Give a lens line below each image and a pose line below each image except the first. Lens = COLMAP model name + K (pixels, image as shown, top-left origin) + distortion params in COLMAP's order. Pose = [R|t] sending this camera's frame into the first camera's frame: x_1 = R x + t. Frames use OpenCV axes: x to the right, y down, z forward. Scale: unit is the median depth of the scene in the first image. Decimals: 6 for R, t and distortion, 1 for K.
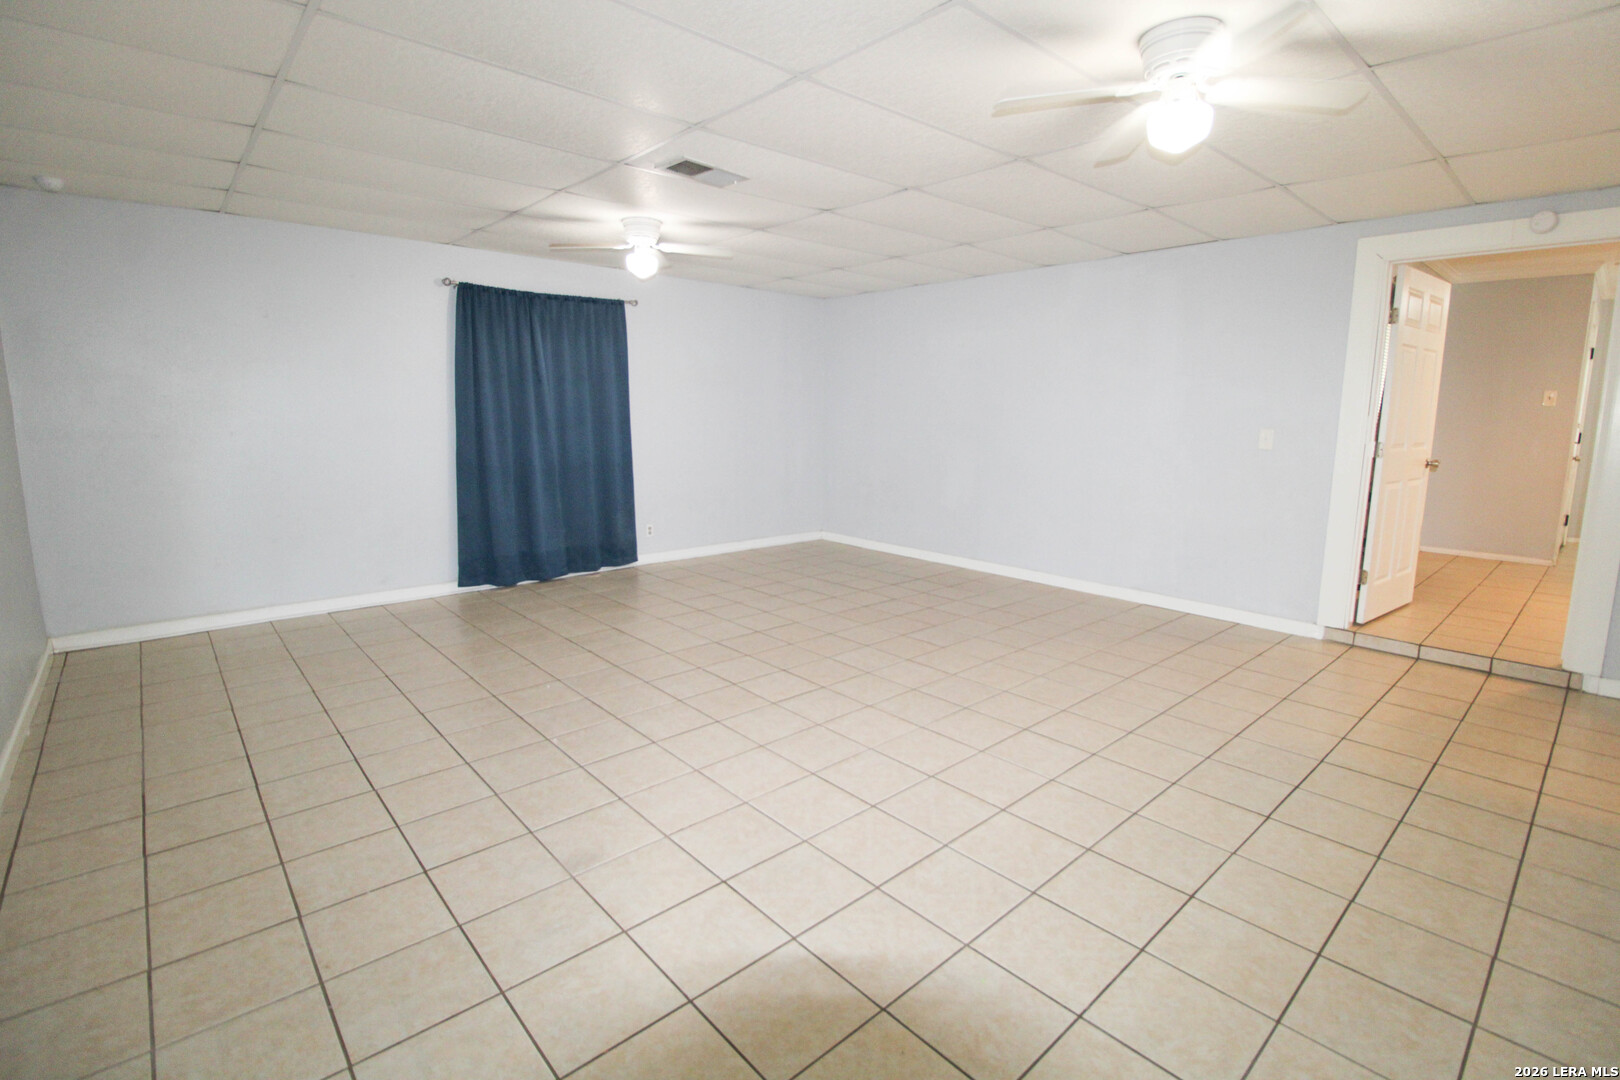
lens RADIAL K [[751.2, 0, 819.2], [0, 751.2, 541.4], [0, 0, 1]] dist [-0.000713, -0.013002]
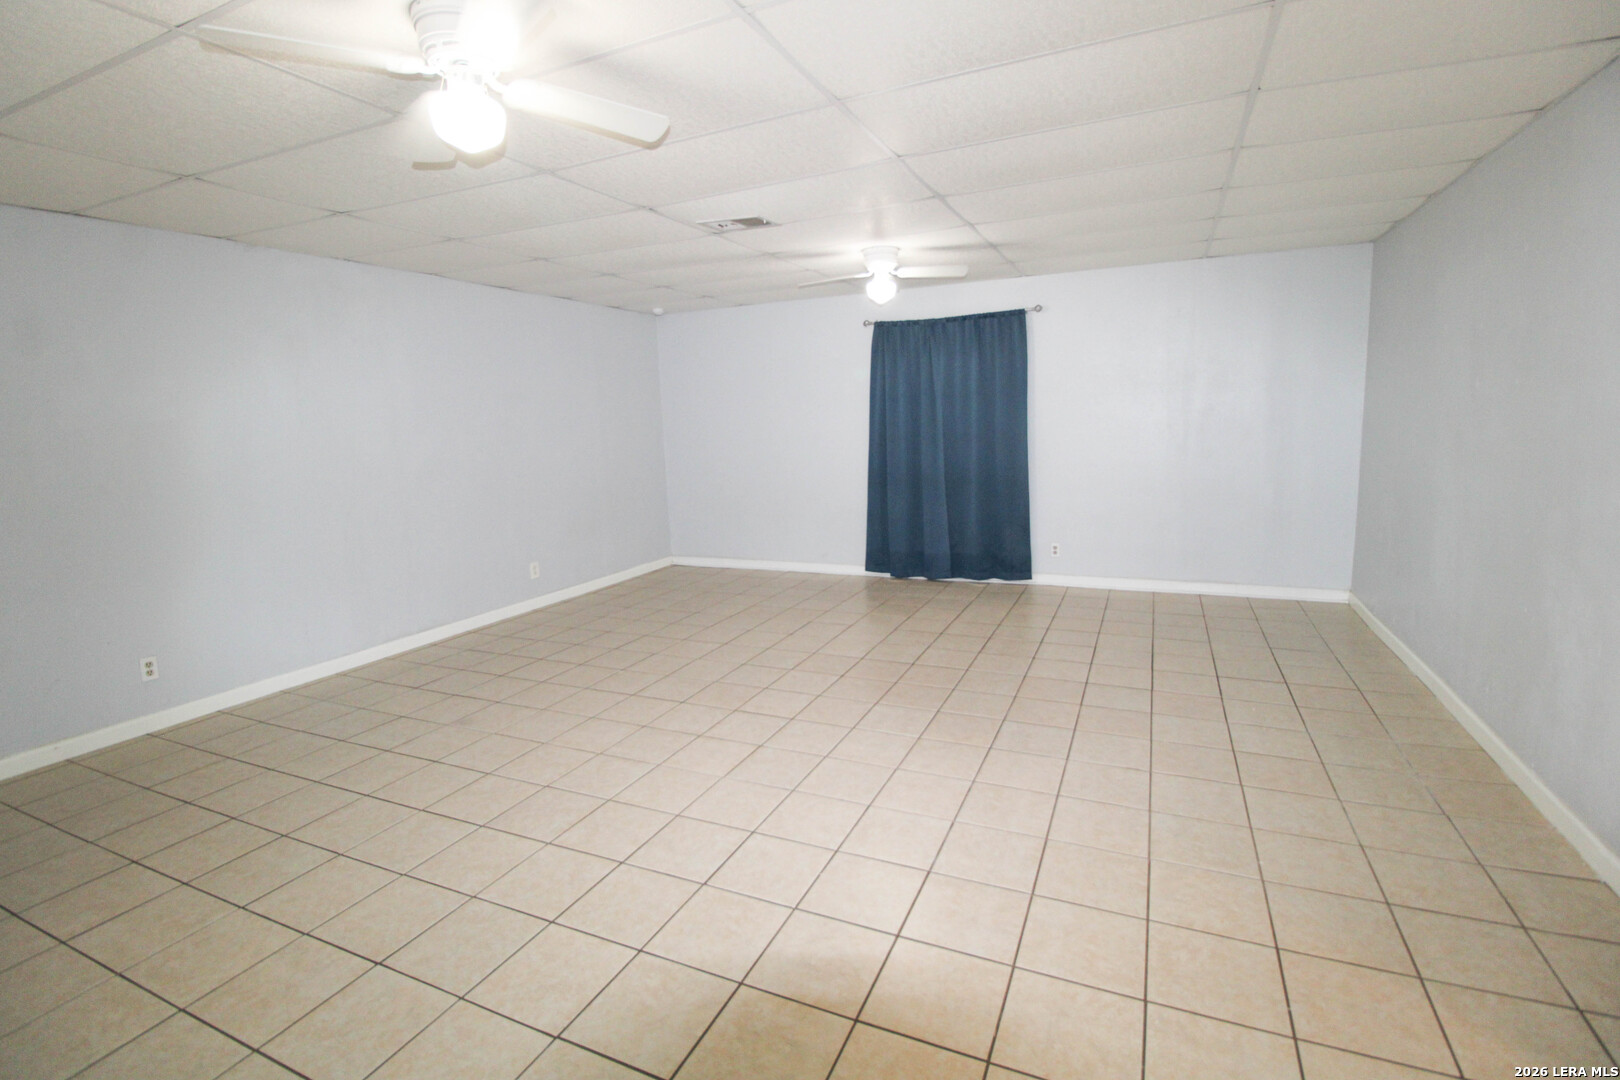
lens RADIAL K [[748.1, 0, 822.2], [0, 748.1, 509.7], [0, 0, 1]] dist [0.000180, -0.012154]
pose [[0.388881, 0.085956, -0.917269, 0.585645], [-0.127587, 0.991069, 0.038780, -0.073285], [0.912411, 0.101951, 0.396375, 0.436211]]
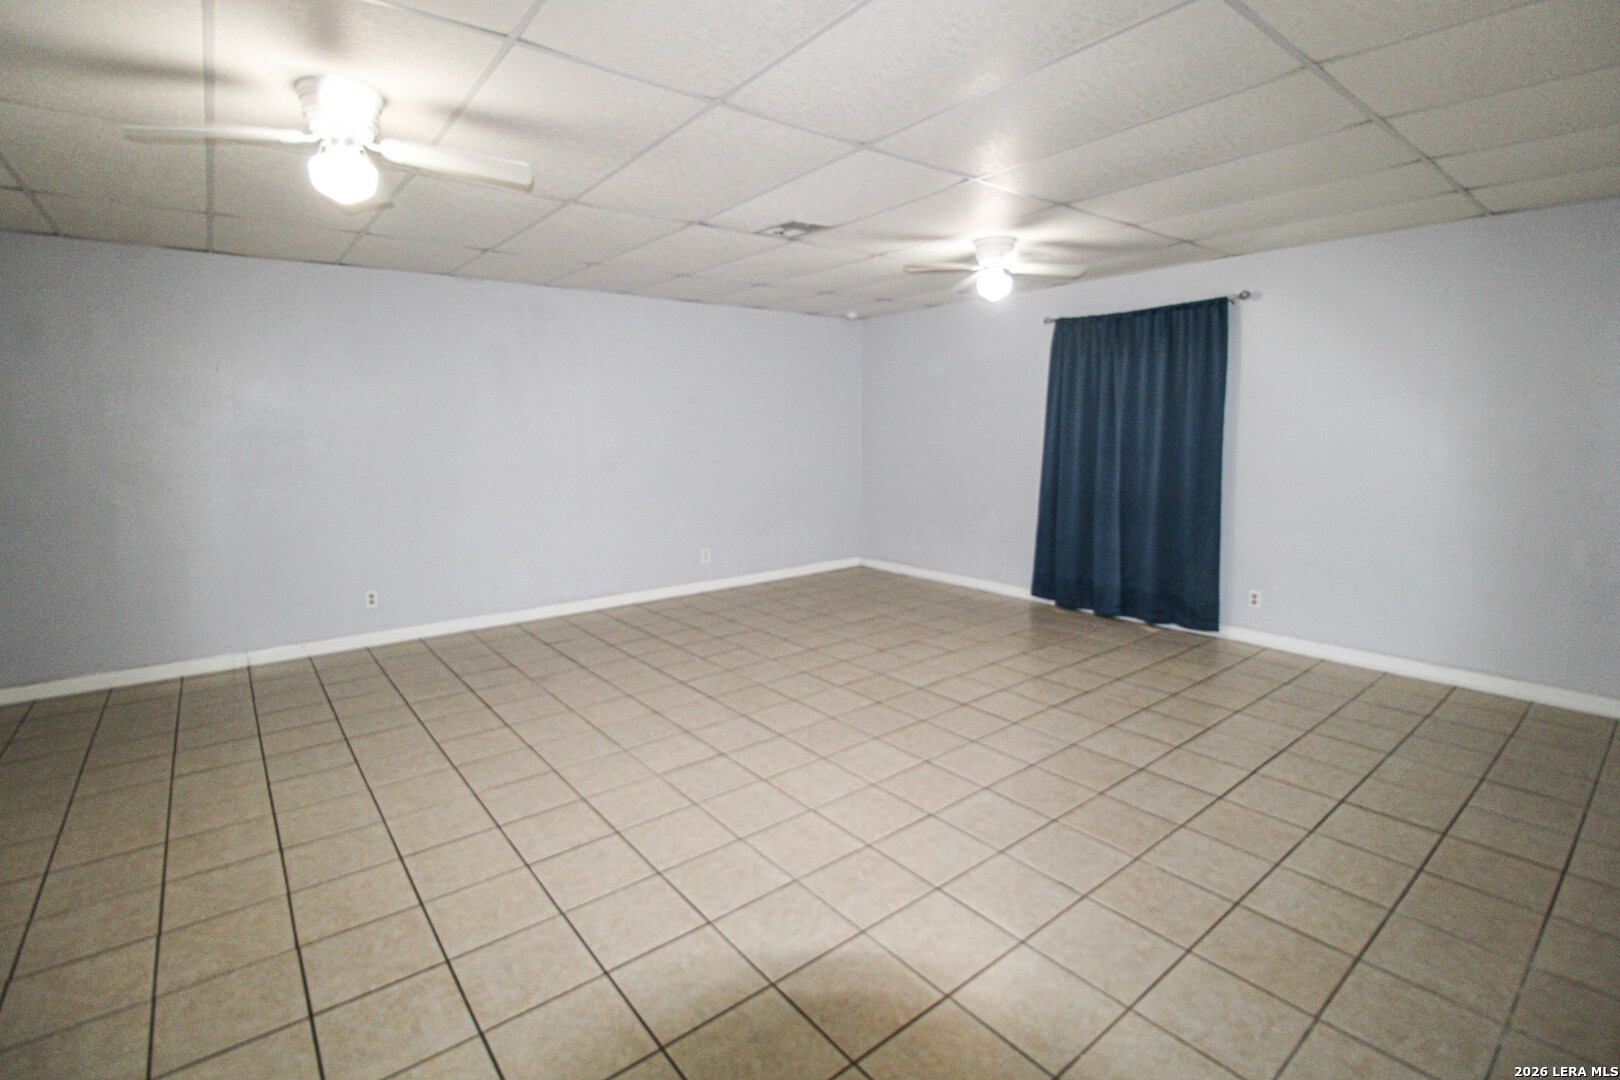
lens RADIAL K [[748.1, 0, 822.2], [0, 748.1, 509.7], [0, 0, 1]] dist [0.000180, -0.012154]
pose [[-0.065798, 0.100248, -0.992784, 0.602422], [-0.171901, 0.978926, 0.110242, -0.126064], [0.982914, 0.177914, -0.047179, 0.711753]]
